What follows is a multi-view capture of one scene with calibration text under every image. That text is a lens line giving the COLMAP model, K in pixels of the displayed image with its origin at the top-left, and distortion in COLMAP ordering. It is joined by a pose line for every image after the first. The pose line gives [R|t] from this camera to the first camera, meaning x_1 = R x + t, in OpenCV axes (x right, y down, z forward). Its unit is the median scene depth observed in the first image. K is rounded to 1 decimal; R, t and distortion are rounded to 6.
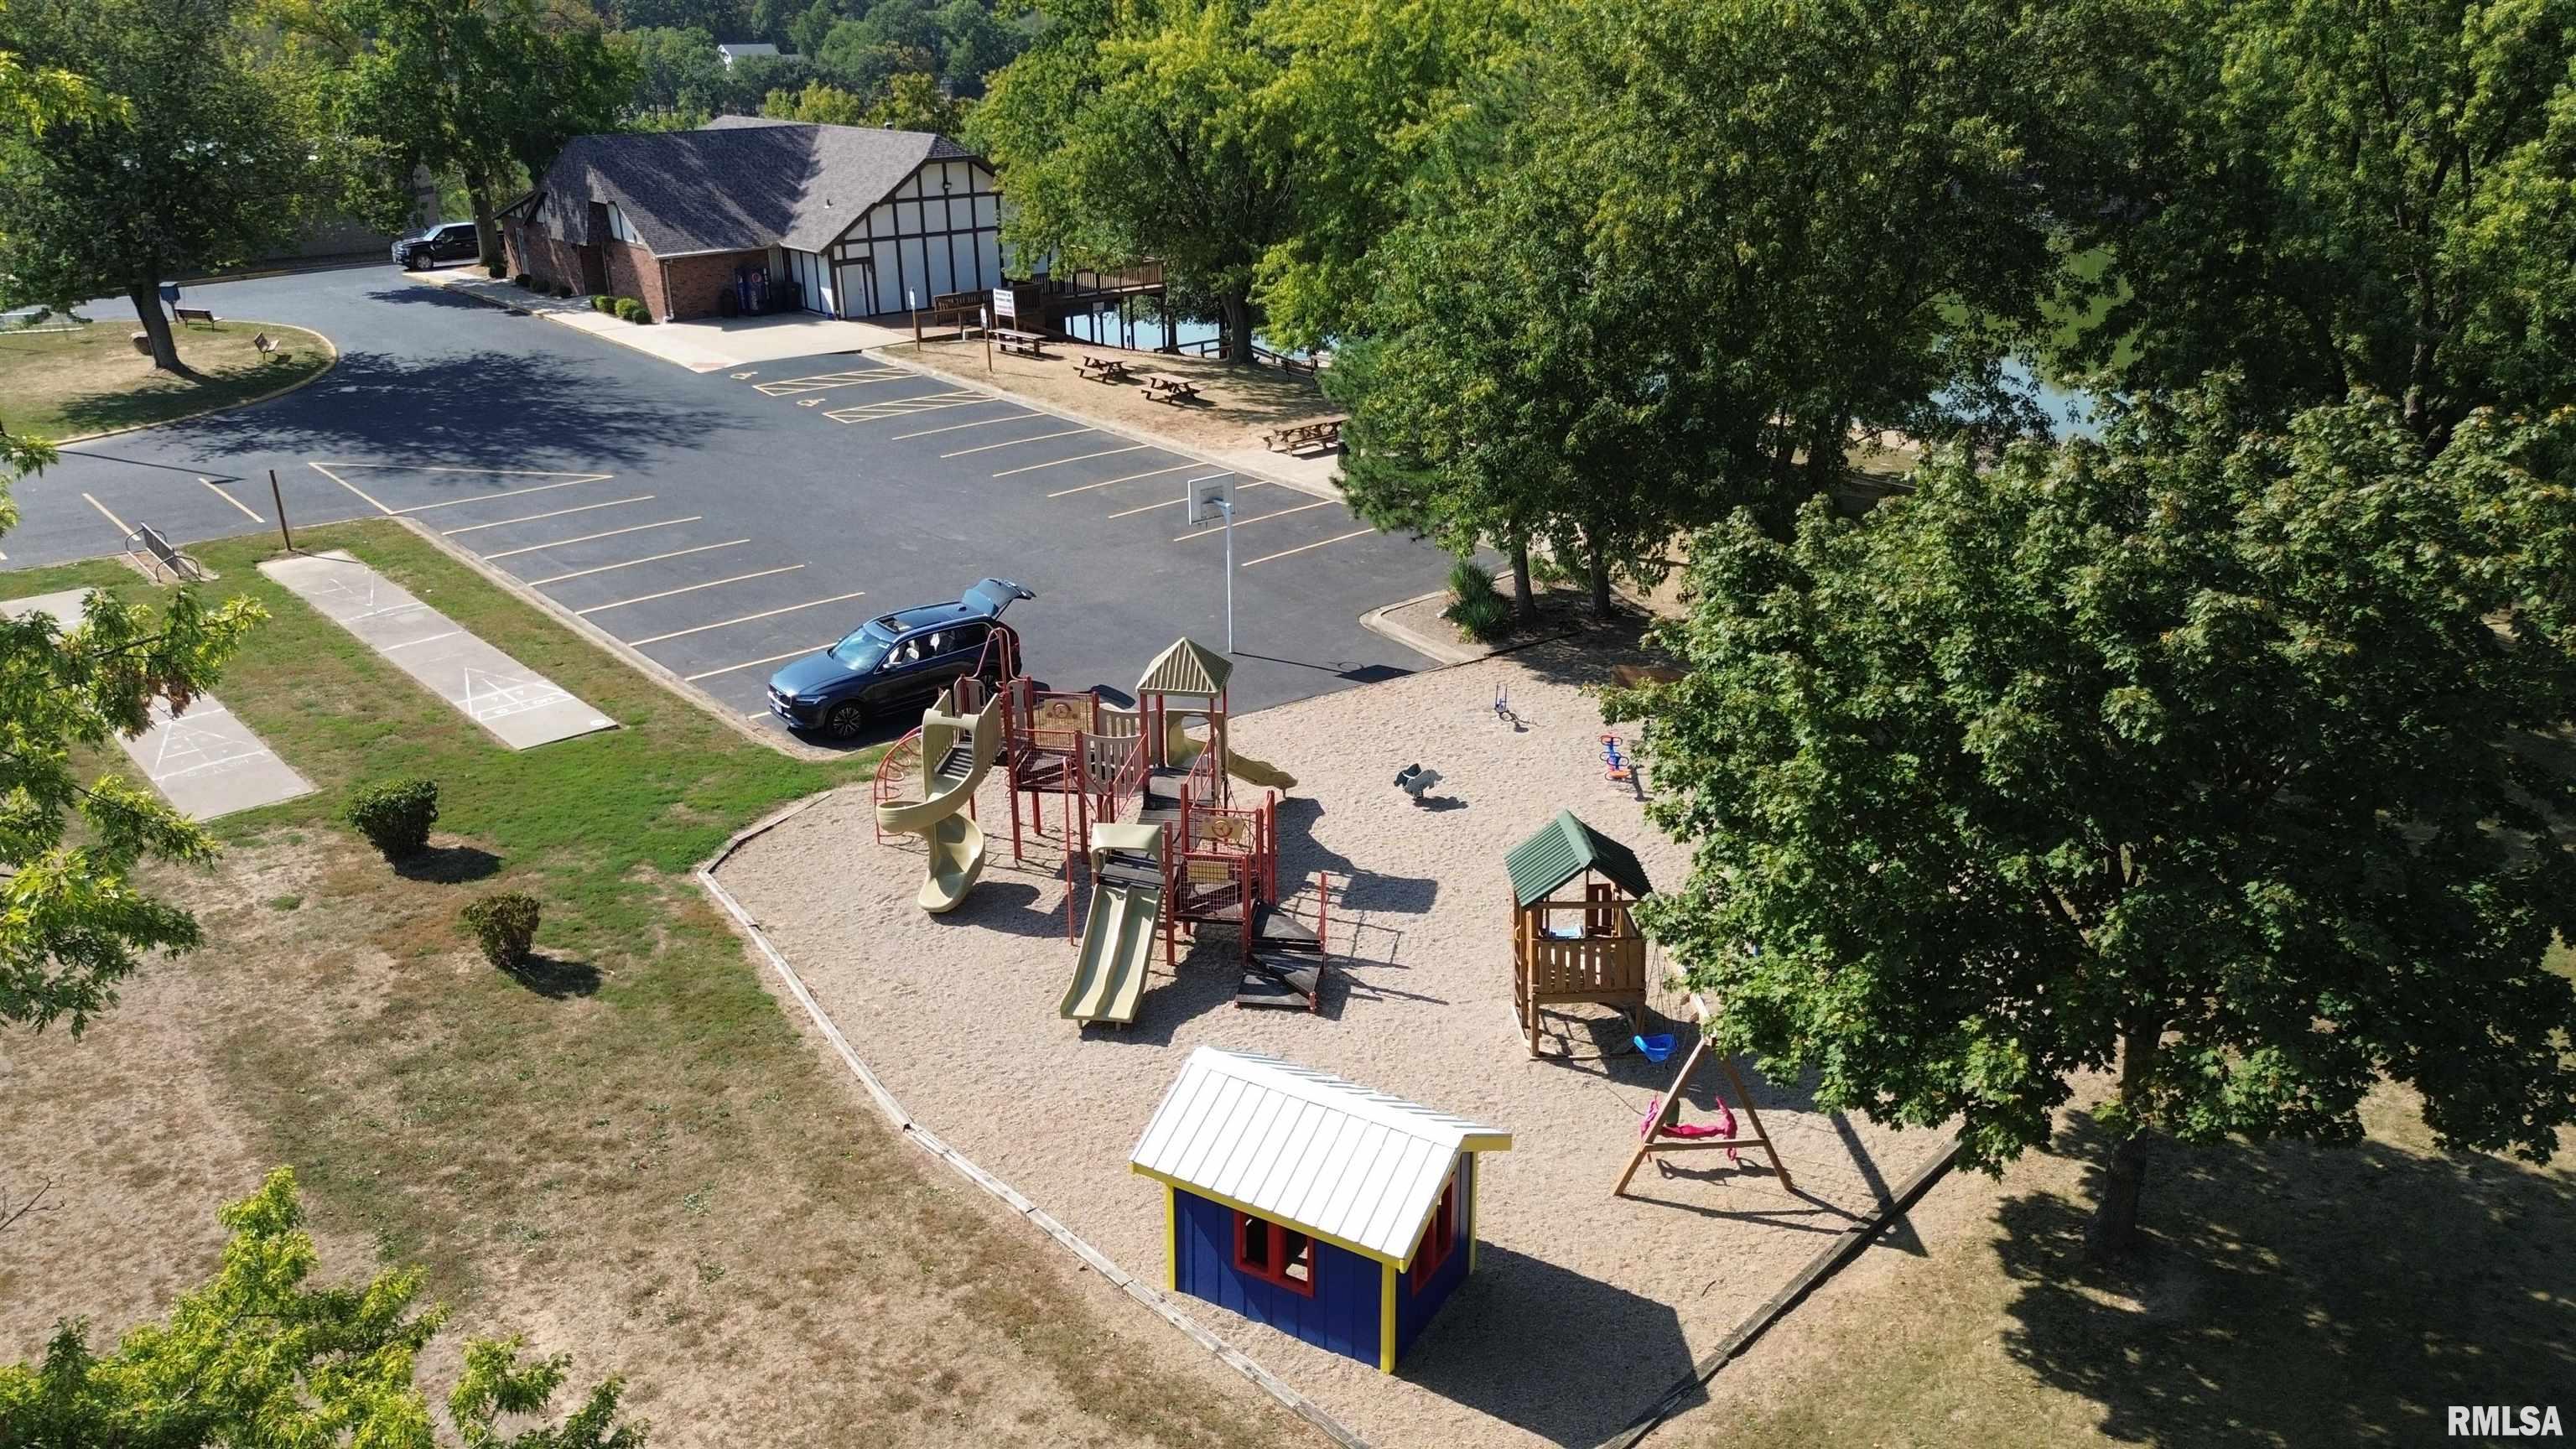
lens RADIAL K [[1832.4, 0, 1281.9], [0, 1832.4, 730.1], [0, 0, 1]] dist [0.064039, -0.057683]
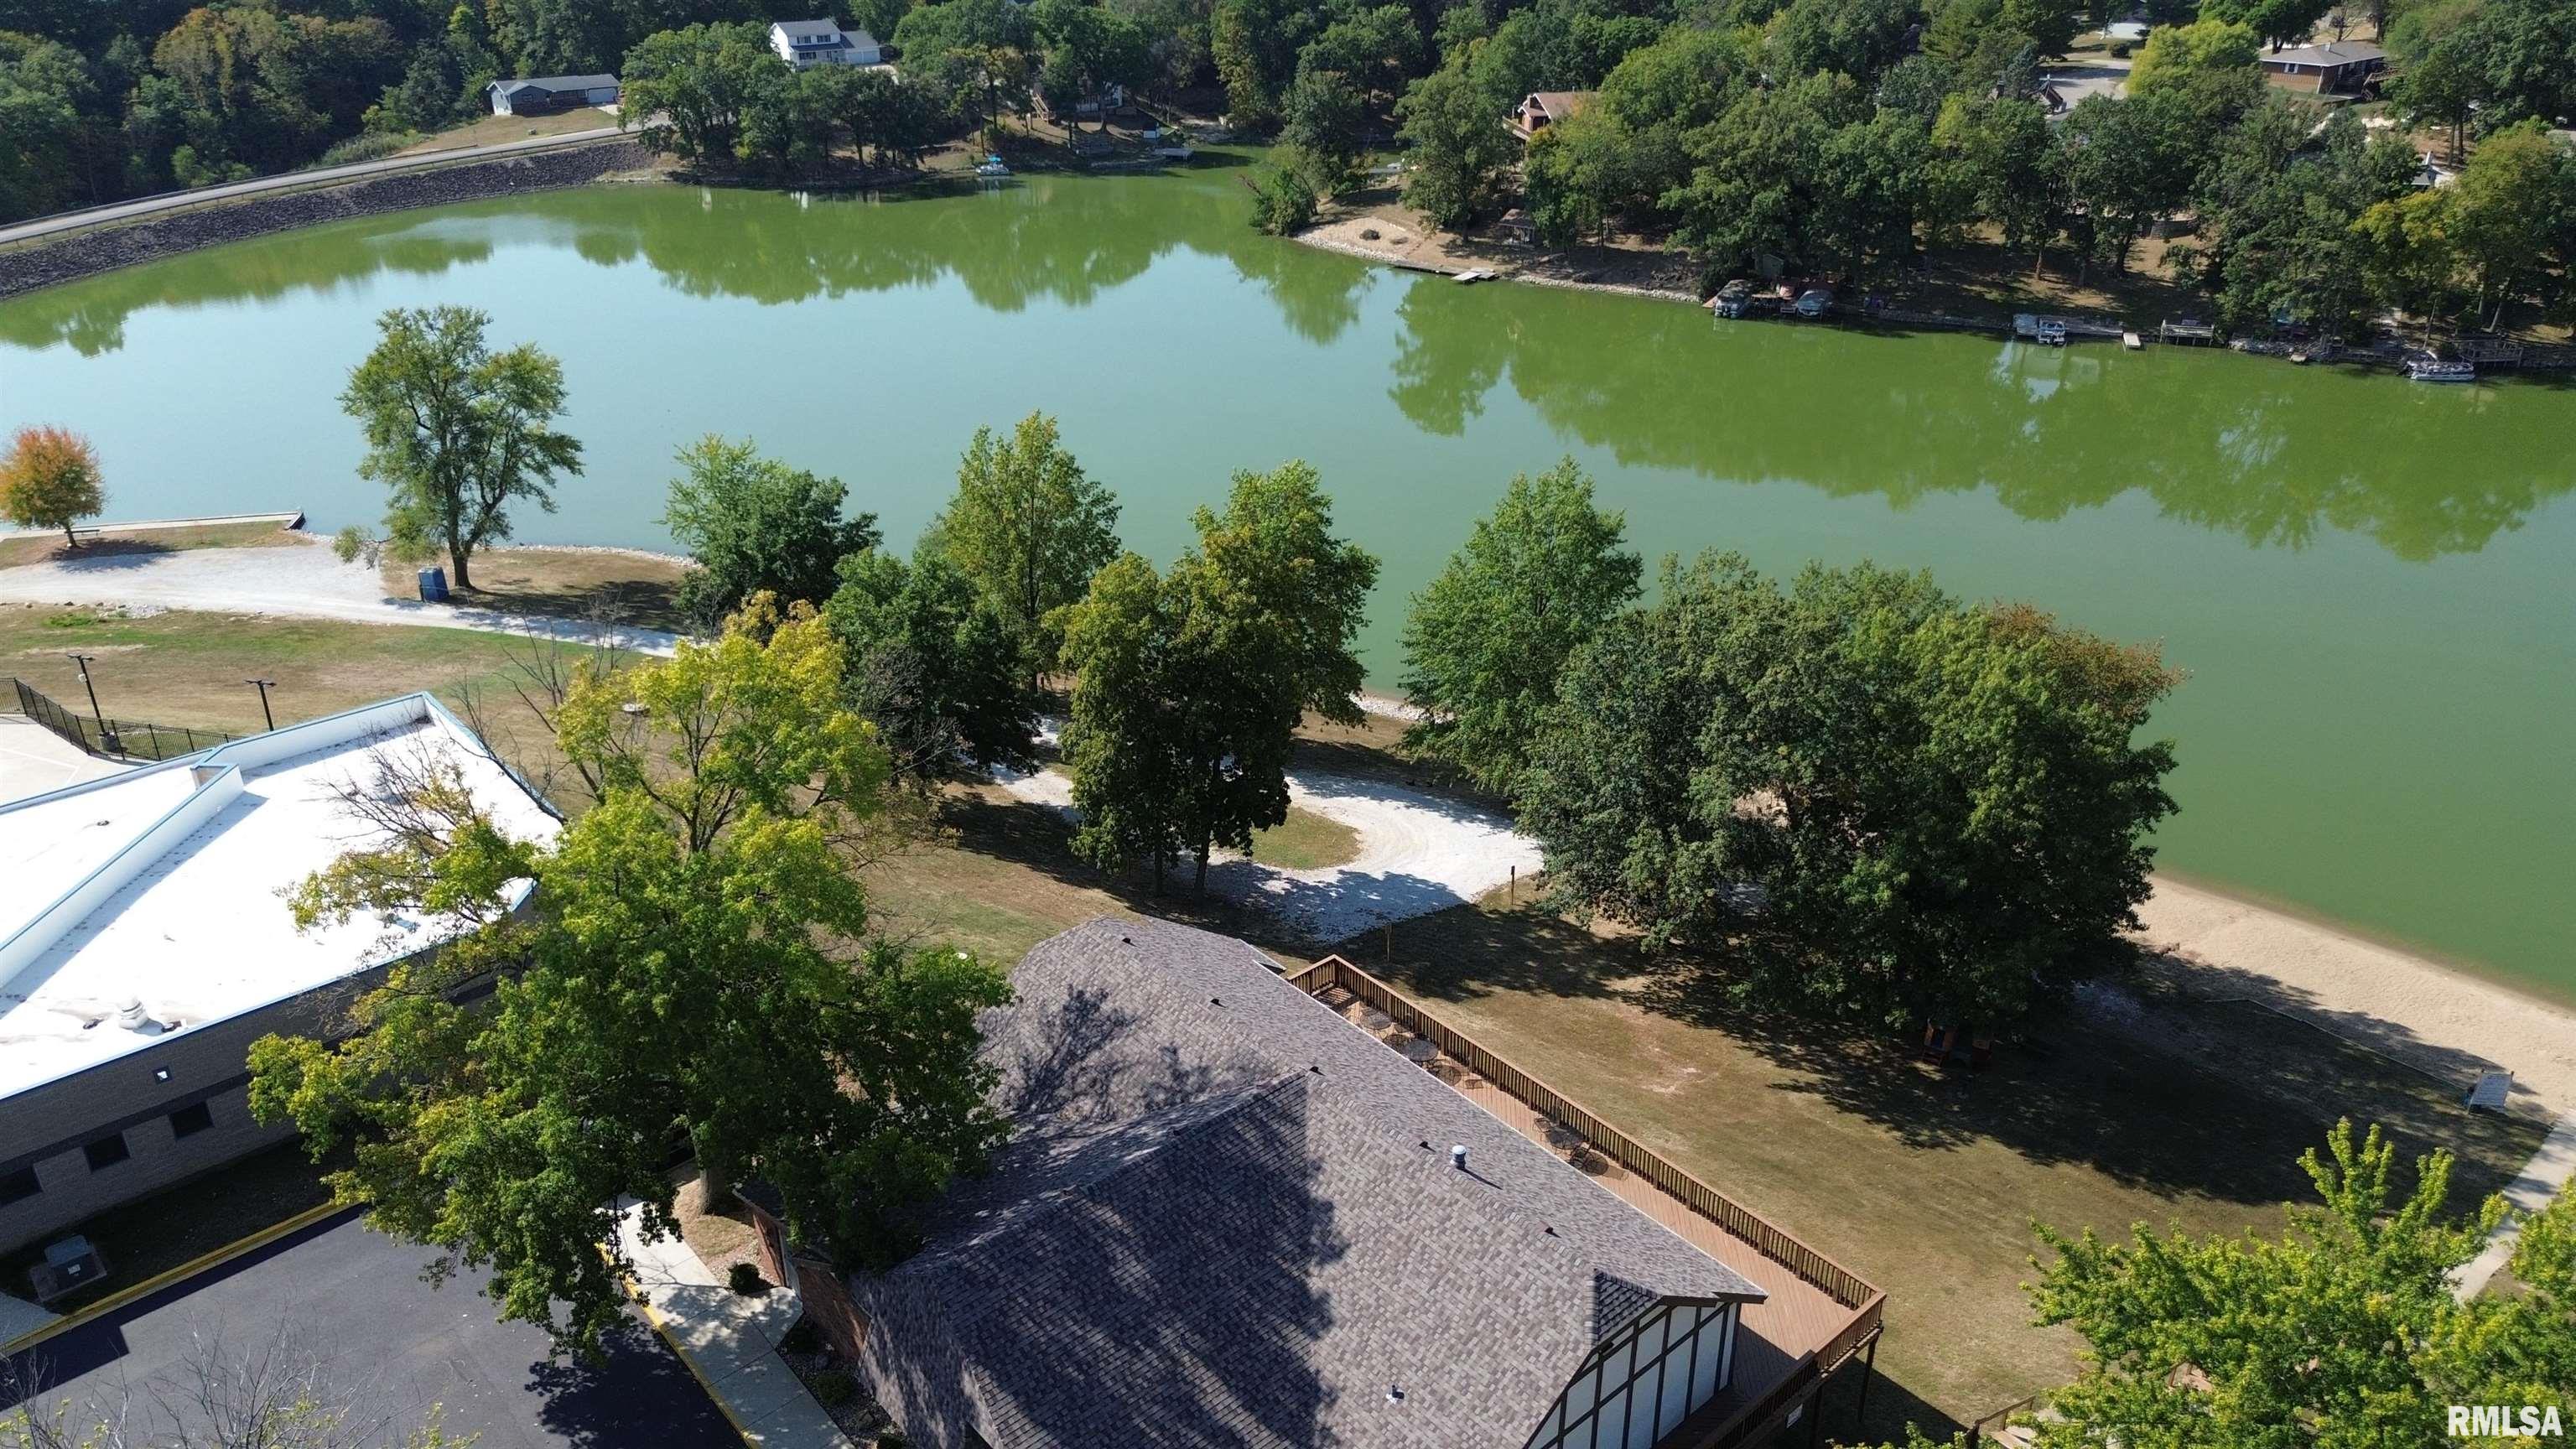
lens RADIAL K [[1832.4, 0, 1298.3], [0, 1832.4, 719.2], [0, 0, 1]] dist [0.064039, -0.057683]
pose [[0.999955, 0.008386, 0.004540, -0.278687], [-0.008679, 0.997580, 0.068986, -0.523265], [-0.003951, -0.069023, 0.997607, 0.470166]]
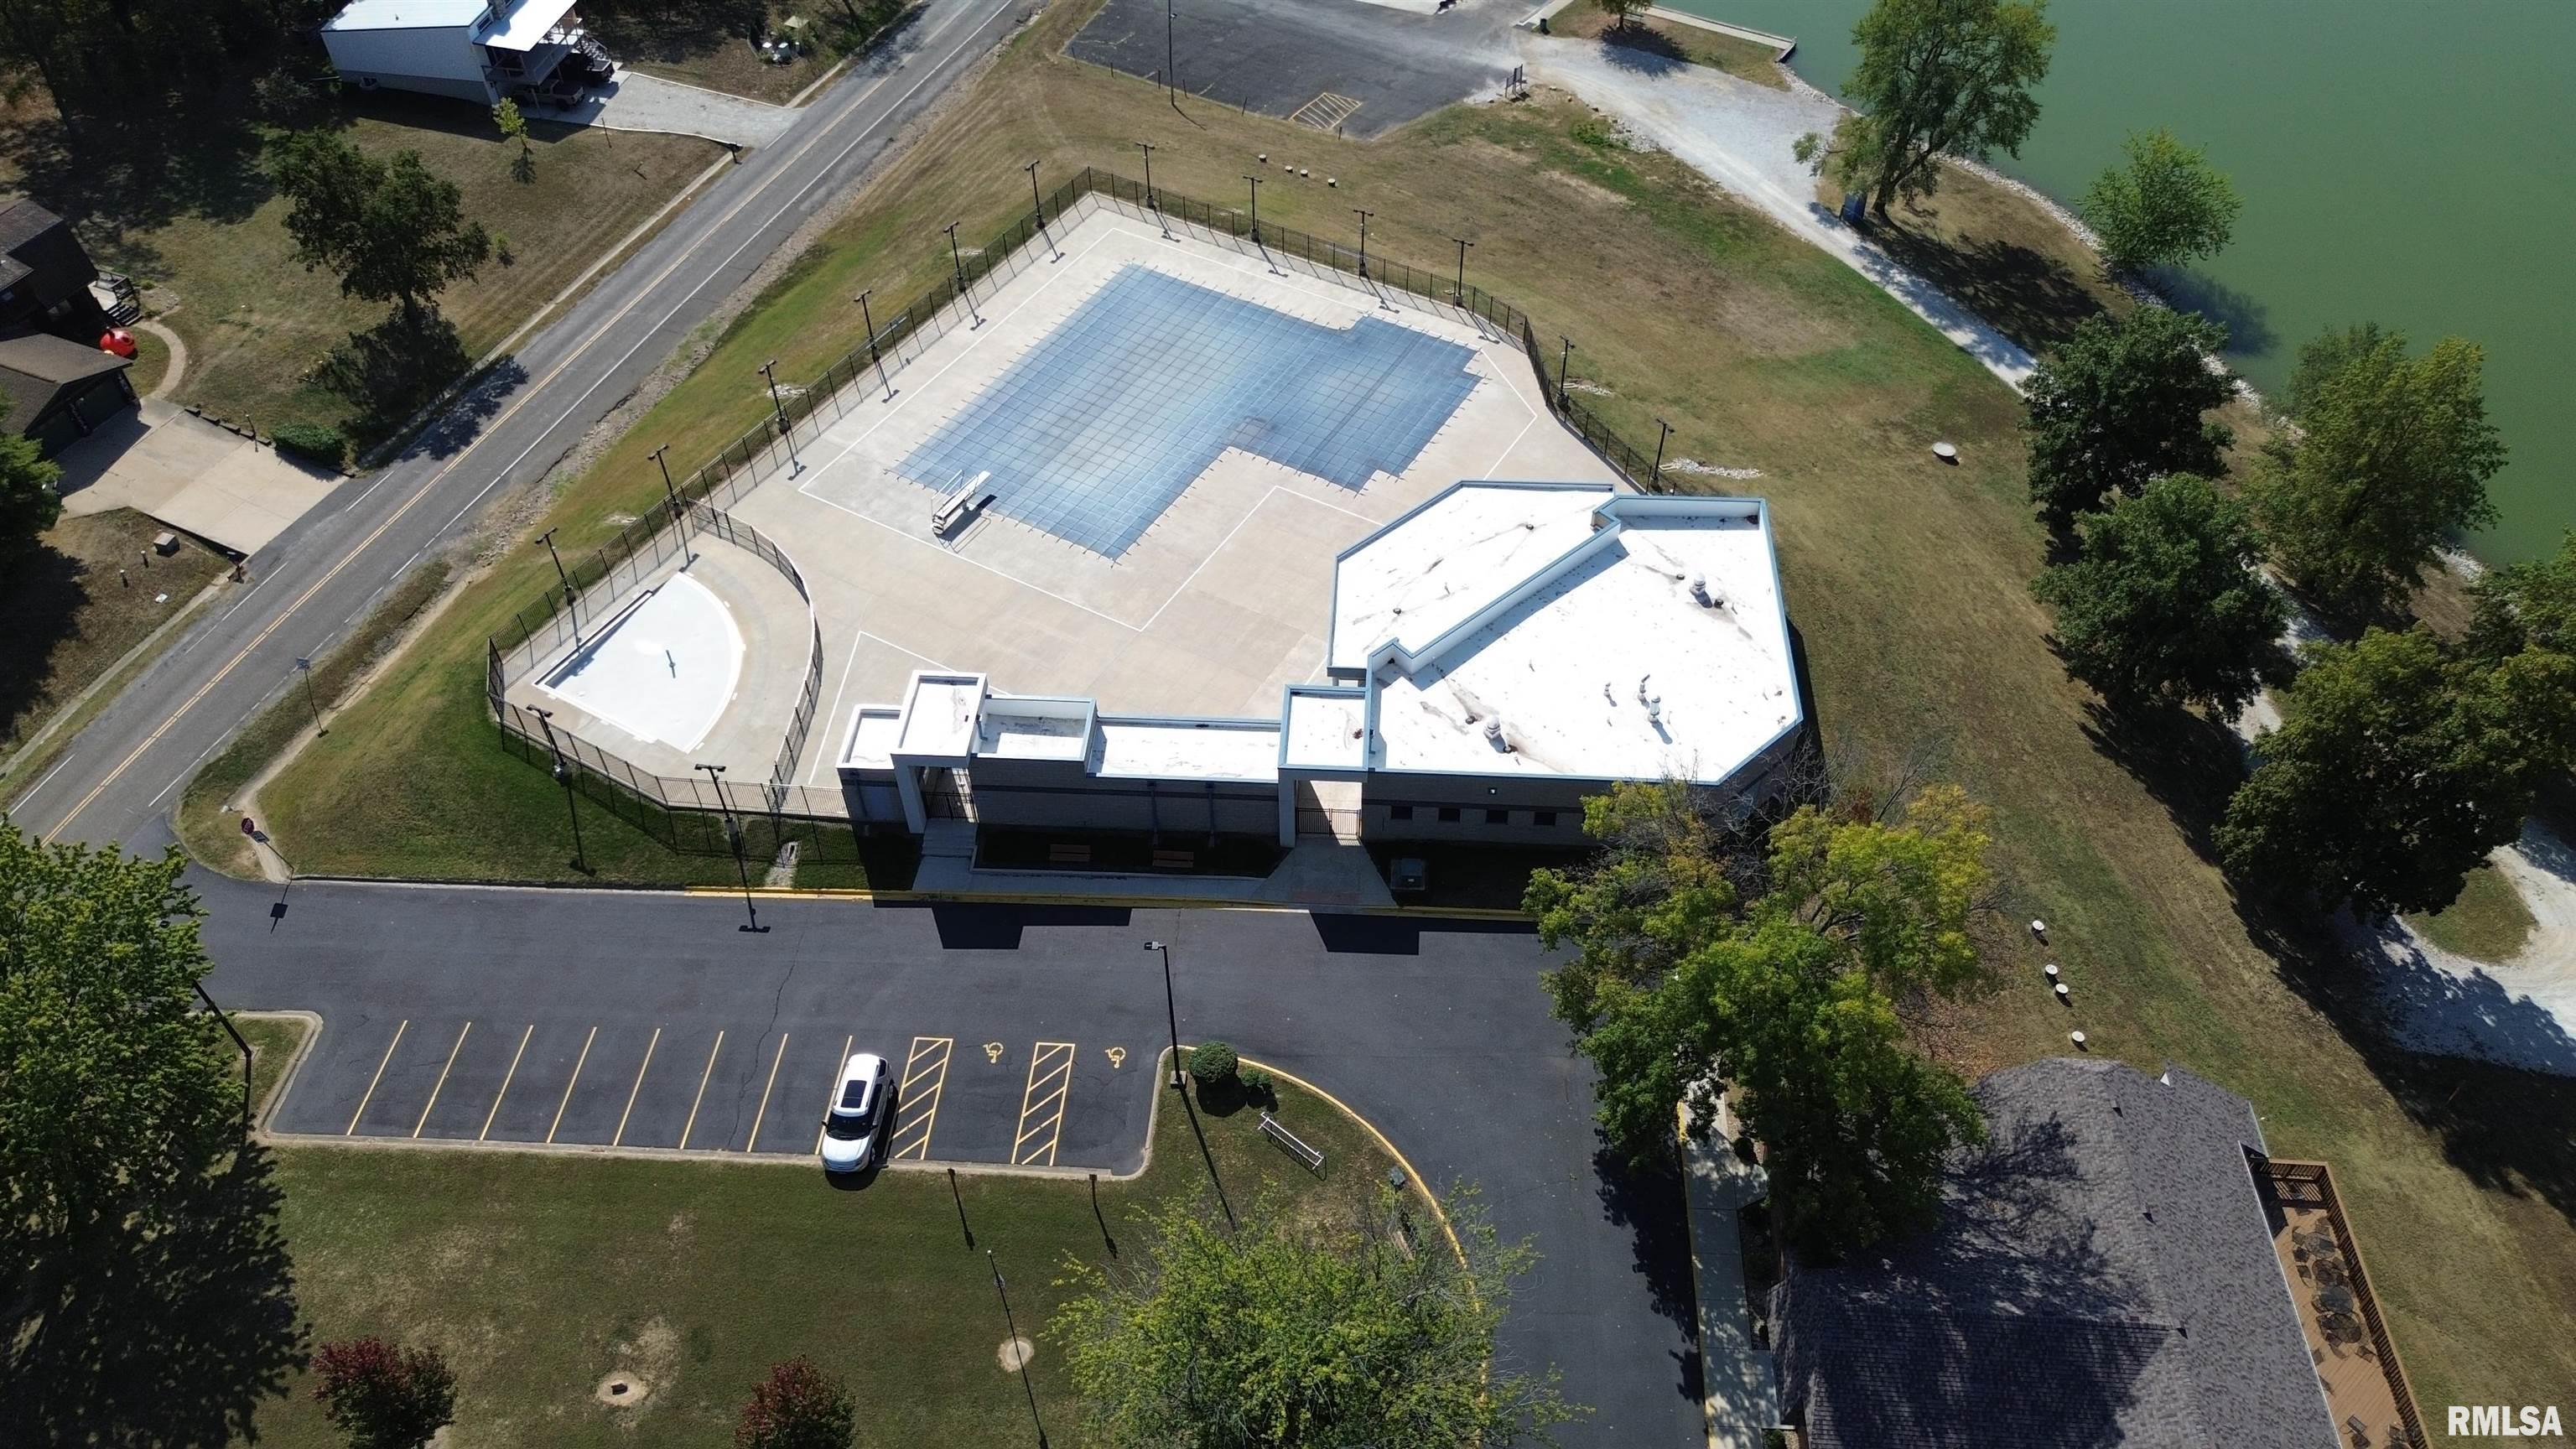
lens RADIAL K [[1832.4, 0, 1292.5], [0, 1832.4, 709.9], [0, 0, 1]] dist [0.064039, -0.057683]
pose [[0.707573, 0.512299, -0.486713, -0.286740], [-0.258346, 0.828632, 0.496614, -0.882136], [0.657721, -0.225650, 0.718669, 0.323291]]
